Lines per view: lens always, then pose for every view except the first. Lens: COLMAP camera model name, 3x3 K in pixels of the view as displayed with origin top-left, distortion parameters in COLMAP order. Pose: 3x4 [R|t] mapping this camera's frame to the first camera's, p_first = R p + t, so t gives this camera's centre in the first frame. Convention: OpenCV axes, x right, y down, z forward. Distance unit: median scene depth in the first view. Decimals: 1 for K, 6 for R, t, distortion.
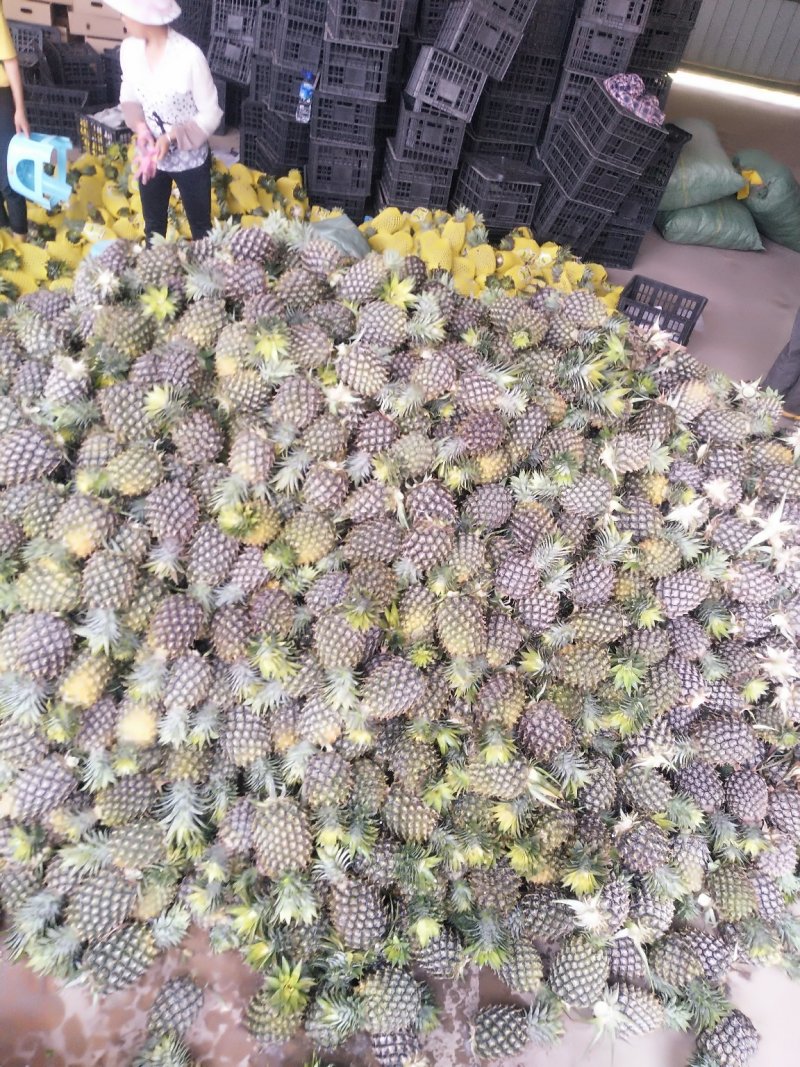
lens RADIAL K [[796.9, 0, 385.4], [0, 796.9, 536.8], [0, 0, 1]] dist [0.053227, -0.099920]
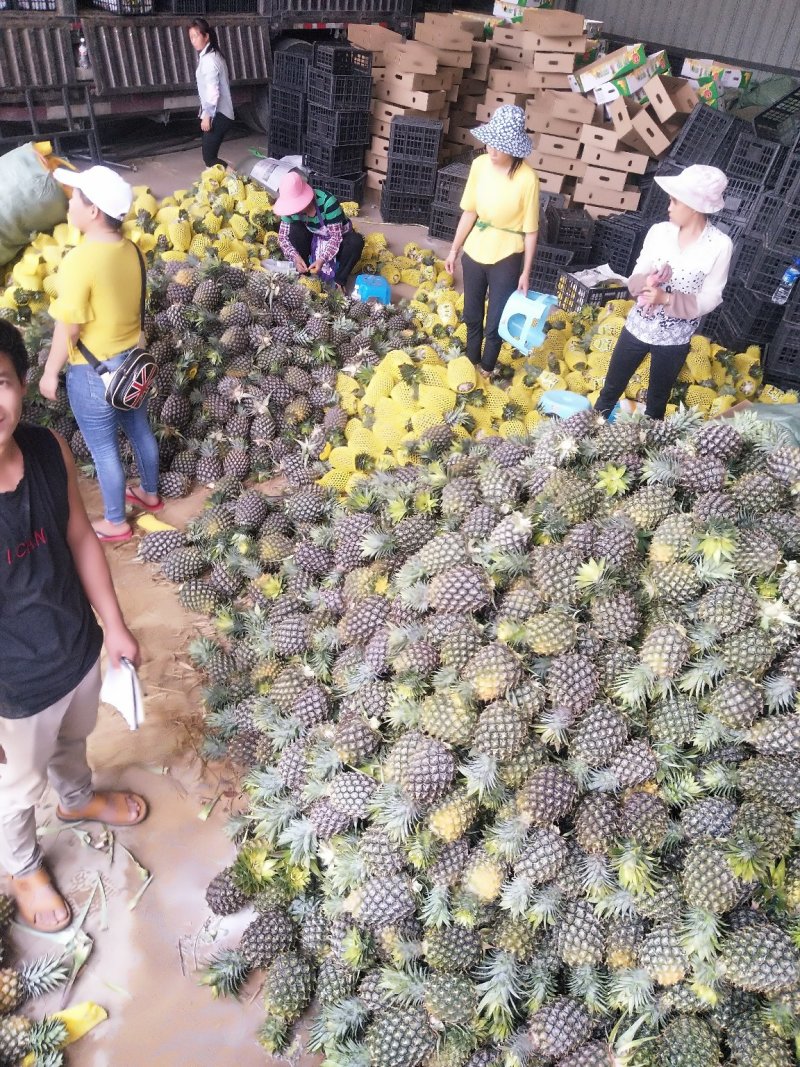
lens RADIAL K [[796.9, 0, 378.3], [0, 796.9, 529.7], [0, 0, 1]] dist [0.053227, -0.099920]
pose [[0.867411, 0.246733, -0.432112, -0.080226], [-0.310157, 0.947161, -0.081779, -0.048676], [0.389102, 0.204959, 0.898104, -0.043275]]
